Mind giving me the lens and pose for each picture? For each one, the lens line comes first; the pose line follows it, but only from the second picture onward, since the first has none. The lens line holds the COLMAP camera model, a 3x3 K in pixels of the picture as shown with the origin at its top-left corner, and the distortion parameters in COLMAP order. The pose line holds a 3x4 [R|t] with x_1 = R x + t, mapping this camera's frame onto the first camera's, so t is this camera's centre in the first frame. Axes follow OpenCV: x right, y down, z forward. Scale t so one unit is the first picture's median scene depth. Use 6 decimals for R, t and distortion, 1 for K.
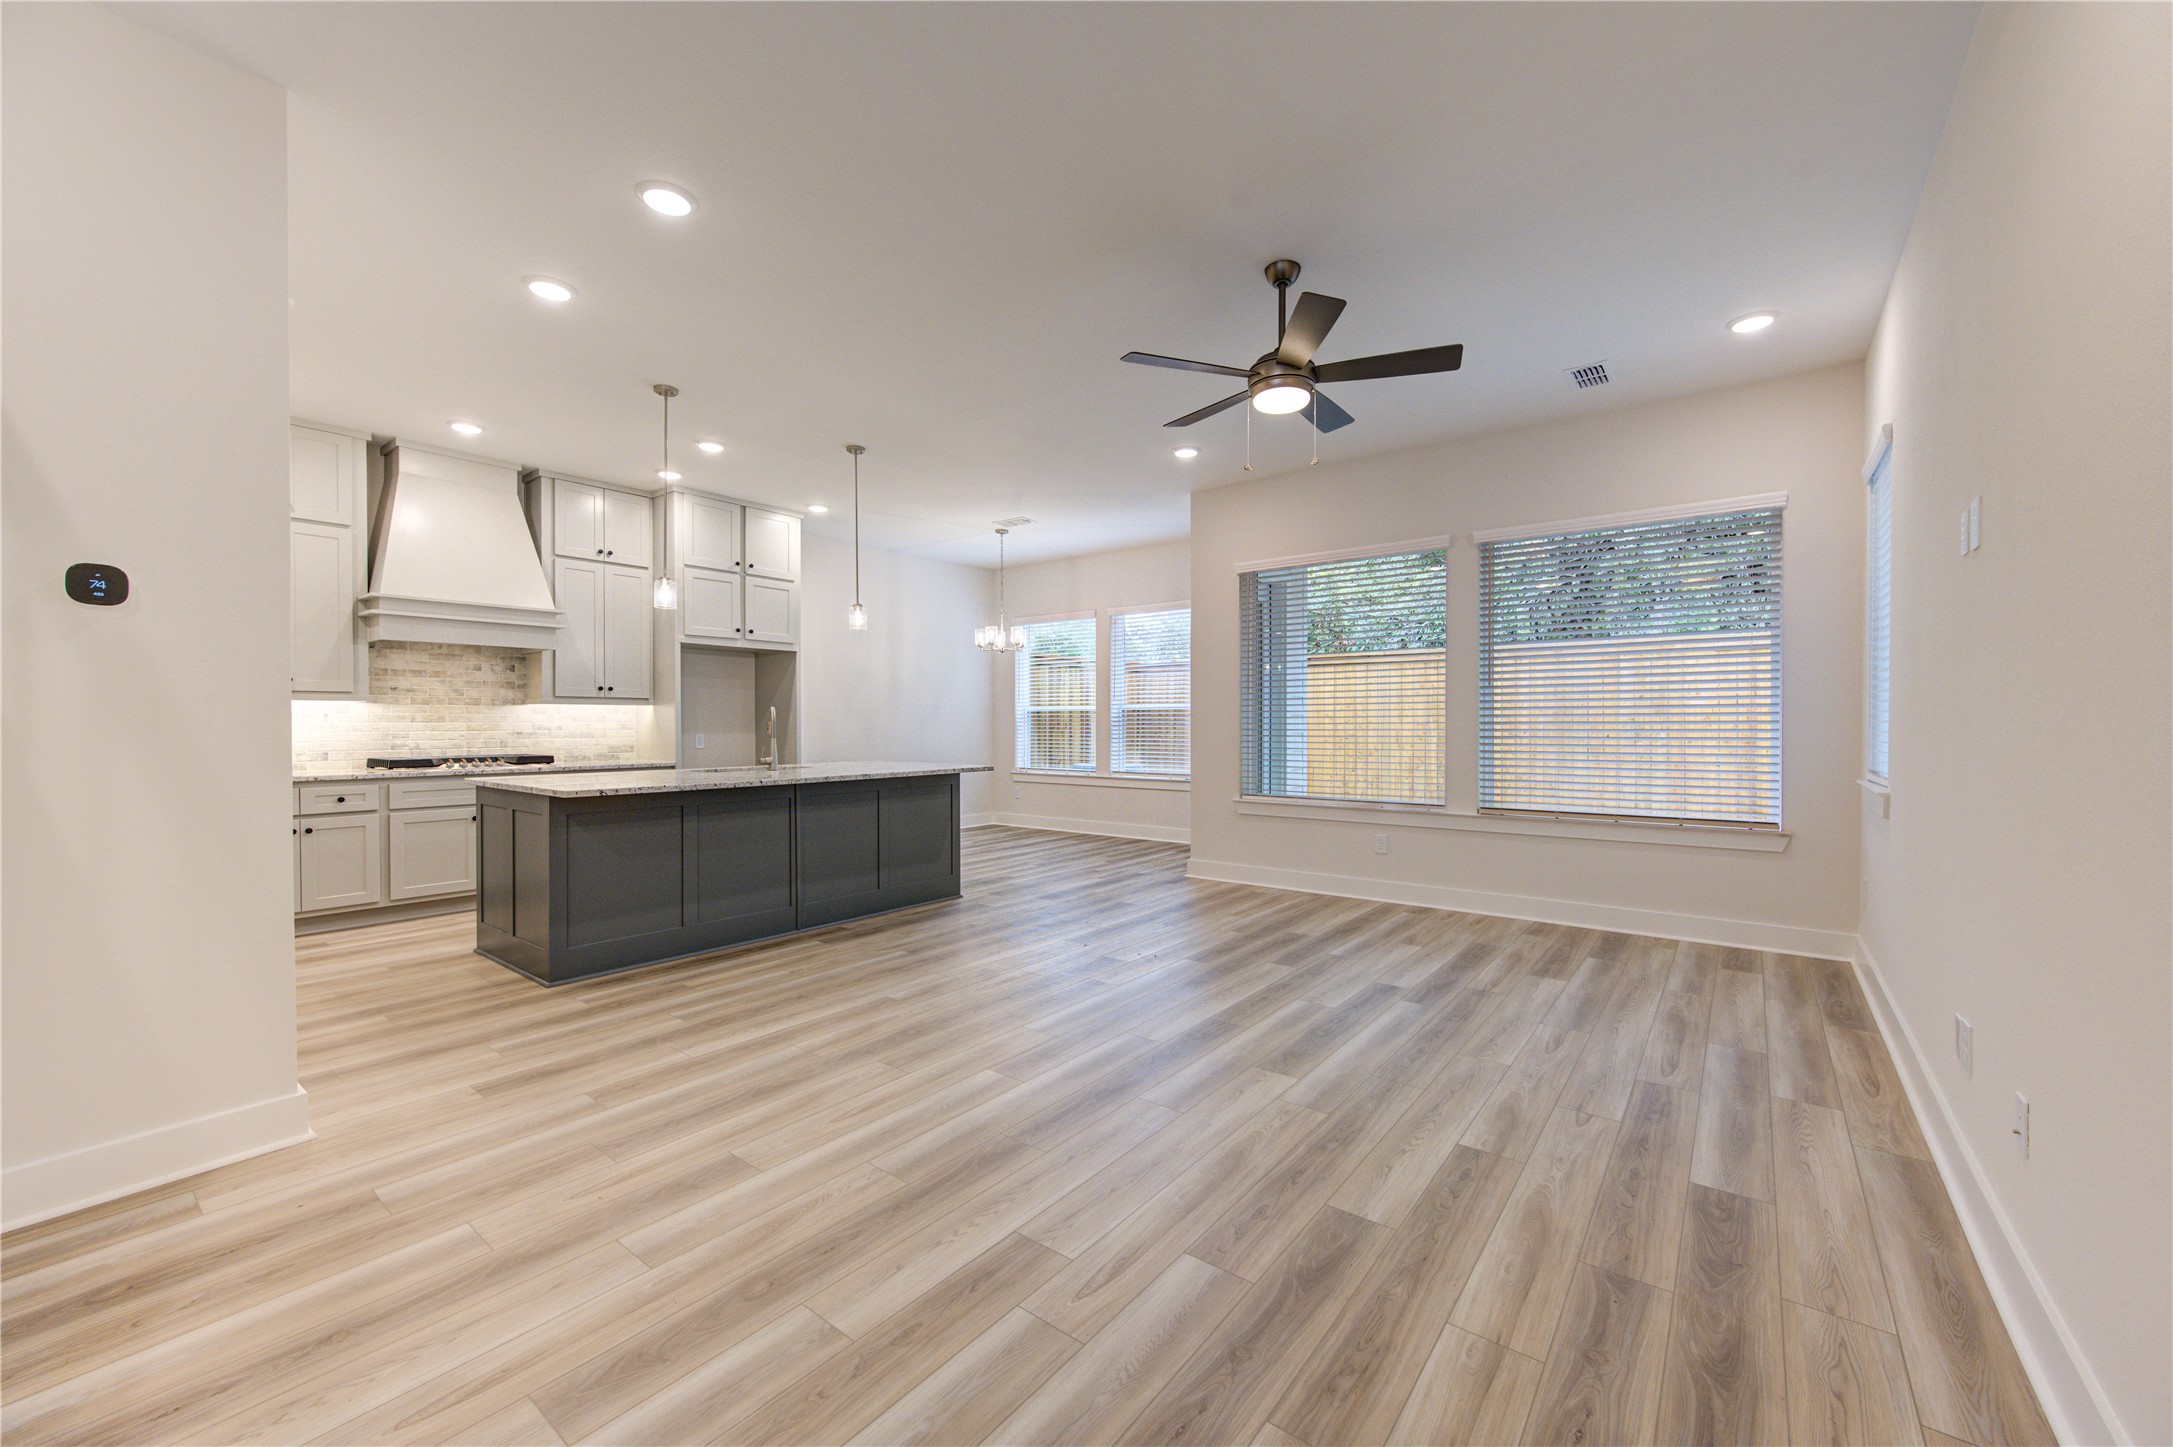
lens RADIAL K [[859.9, 0, 1085.4], [0, 859.9, 729.7], [0, 0, 1]] dist [0.005606, -0.001835]
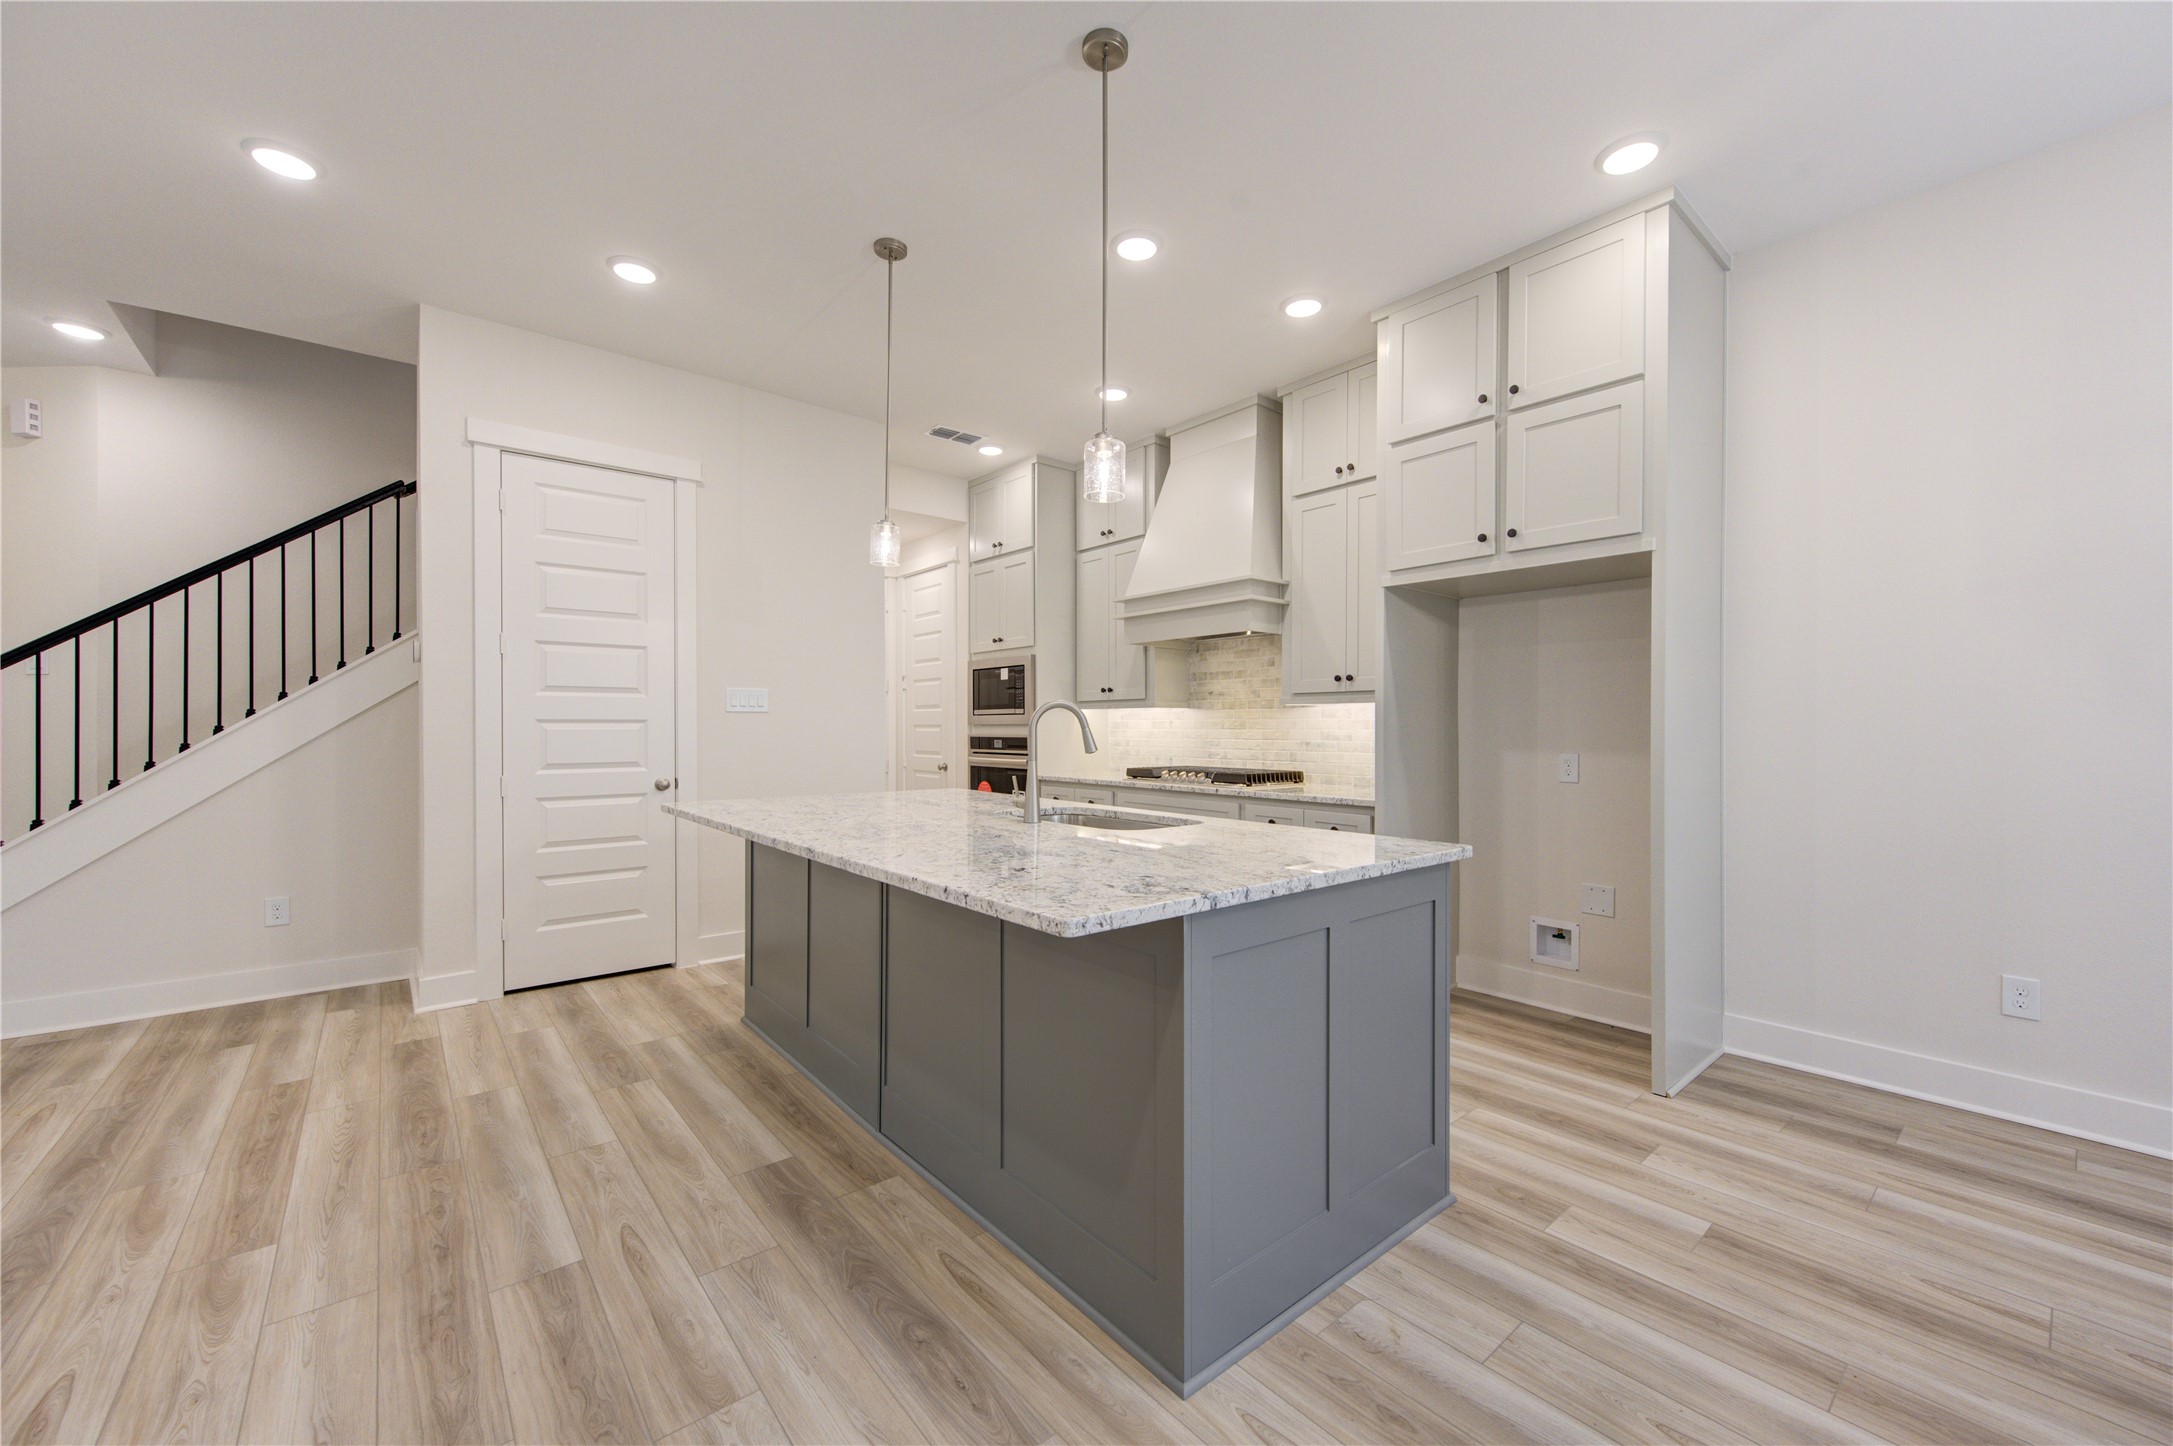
lens RADIAL K [[858.5, 0, 1105.9], [0, 858.5, 730.4], [0, 0, 1]] dist [-0.004151, 0.002155]
pose [[-0.197694, 0.005153, -0.980250, 0.176843], [-0.013050, 0.999884, 0.007889, -0.017870], [0.980177, 0.014352, -0.197604, 1.512907]]
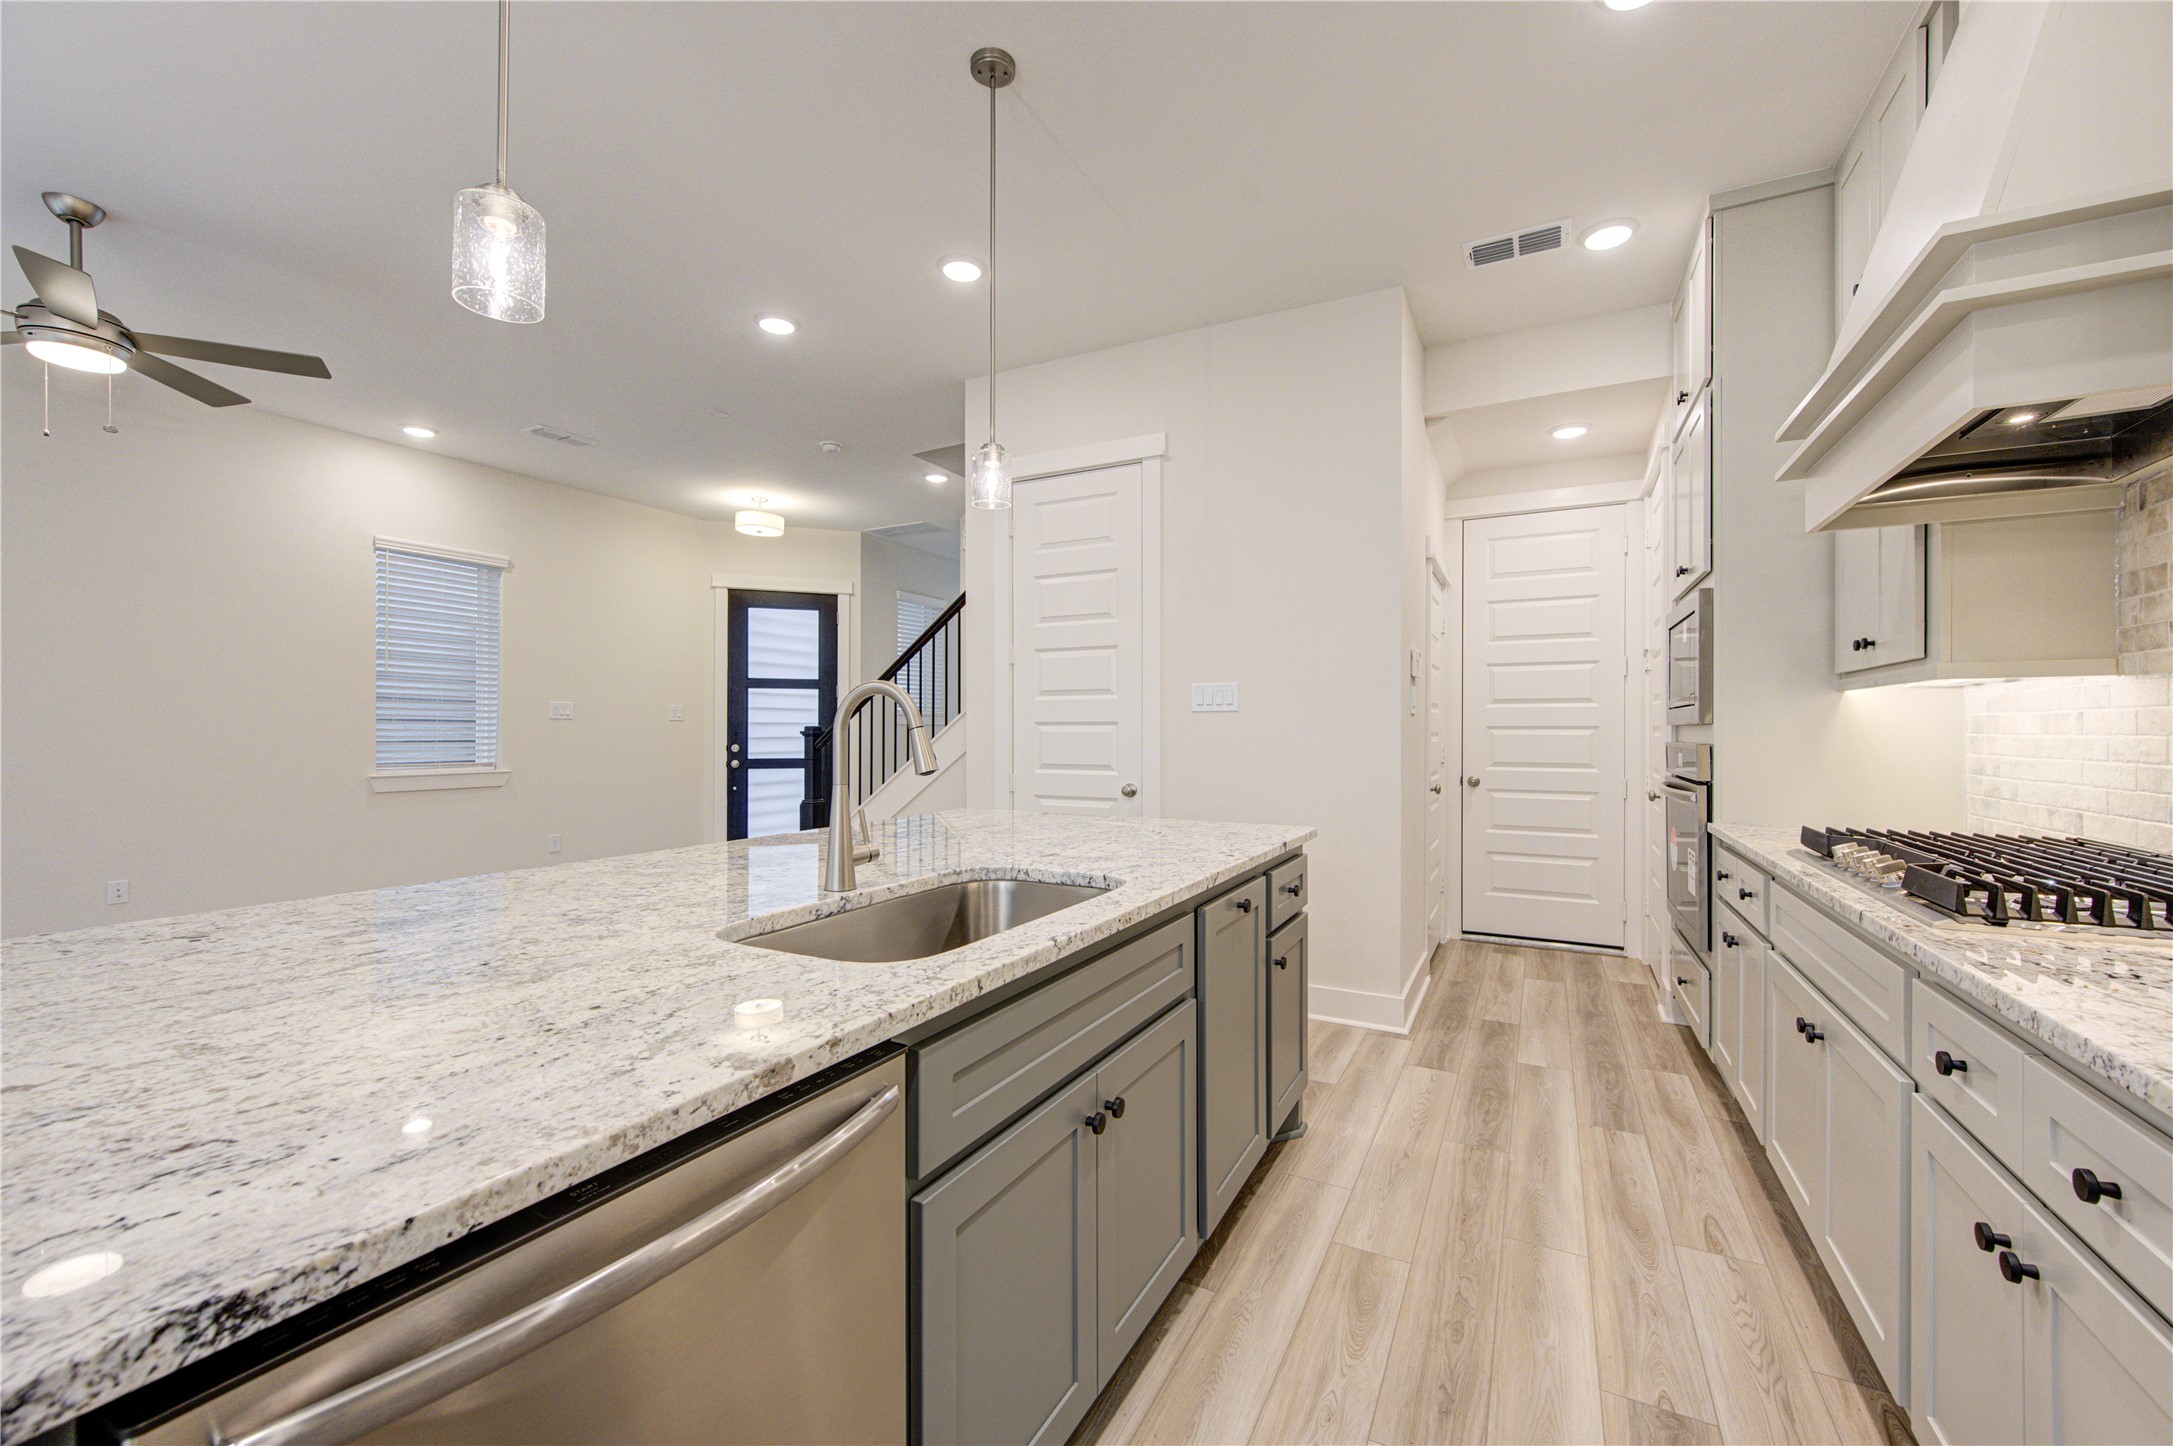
lens RADIAL K [[858.5, 0, 1090.6], [0, 858.5, 742.8], [0, 0, 1]] dist [-0.004151, 0.002155]
pose [[-0.983124, 0.002689, -0.182920, -0.528882], [-0.002489, 0.999603, 0.028072, -0.018670], [0.182923, 0.028054, -0.982727, 1.736103]]
